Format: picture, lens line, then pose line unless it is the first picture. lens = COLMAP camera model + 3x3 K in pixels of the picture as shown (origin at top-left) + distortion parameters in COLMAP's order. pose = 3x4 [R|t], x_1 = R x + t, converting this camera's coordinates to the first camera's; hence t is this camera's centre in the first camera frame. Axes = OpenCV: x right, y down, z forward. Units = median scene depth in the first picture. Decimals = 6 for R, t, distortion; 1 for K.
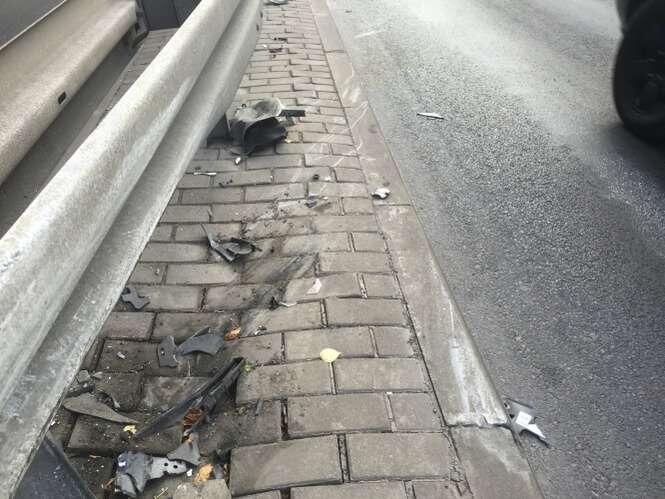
lens RADIAL K [[577.9, 0, 332.5], [0, 577.9, 249.5], [0, 0, 1]] dist [0.086425, -0.131950]
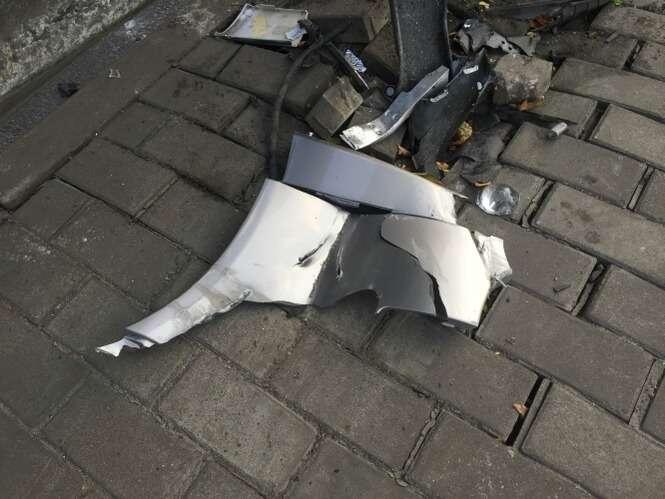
lens RADIAL K [[577.9, 0, 332.5], [0, 577.9, 249.5], [0, 0, 1]] dist [0.086425, -0.131950]
pose [[0.774399, 0.508123, -0.376985, 0.052954], [-0.321373, 0.829150, 0.457417, 0.270805], [0.545001, -0.233071, 0.805389, -0.075177]]
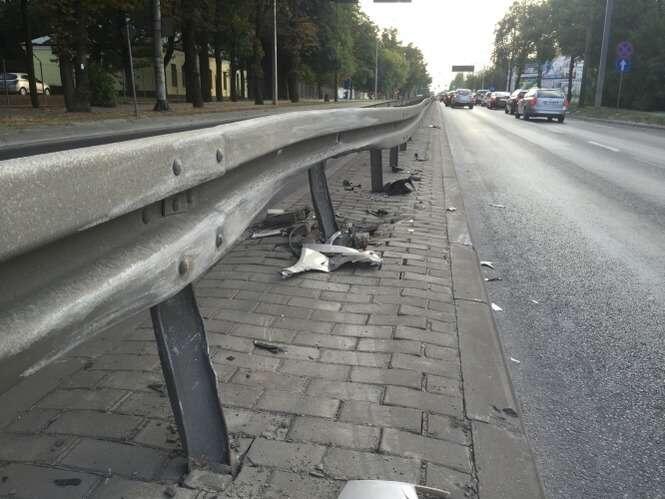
lens RADIAL K [[577.9, 0, 332.5], [0, 577.9, 249.5], [0, 0, 1]] dist [0.086425, -0.131950]
pose [[0.962527, 0.100266, -0.251967, 0.343275], [-0.178534, 0.933667, -0.310471, 1.220928], [0.204124, 0.343822, 0.916581, -1.512314]]
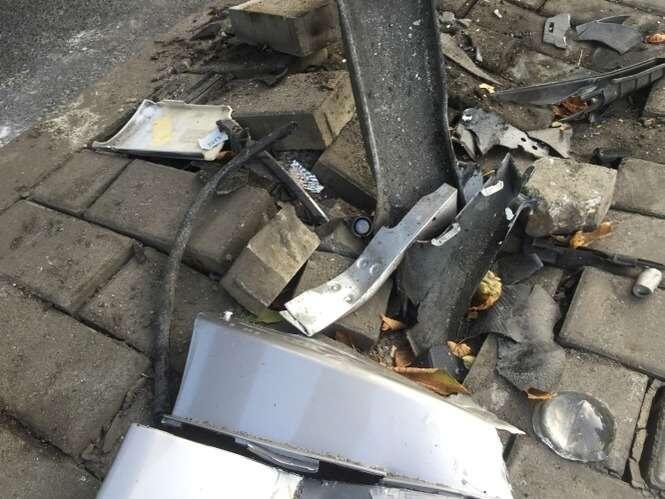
lens RADIAL K [[577.9, 0, 332.5], [0, 577.9, 249.5], [0, 0, 1]] dist [0.086425, -0.131950]
pose [[0.814317, 0.411051, -0.409787, -0.119478], [-0.289953, 0.899701, 0.326290, 0.297918], [0.502808, -0.146884, 0.851827, 0.248715]]
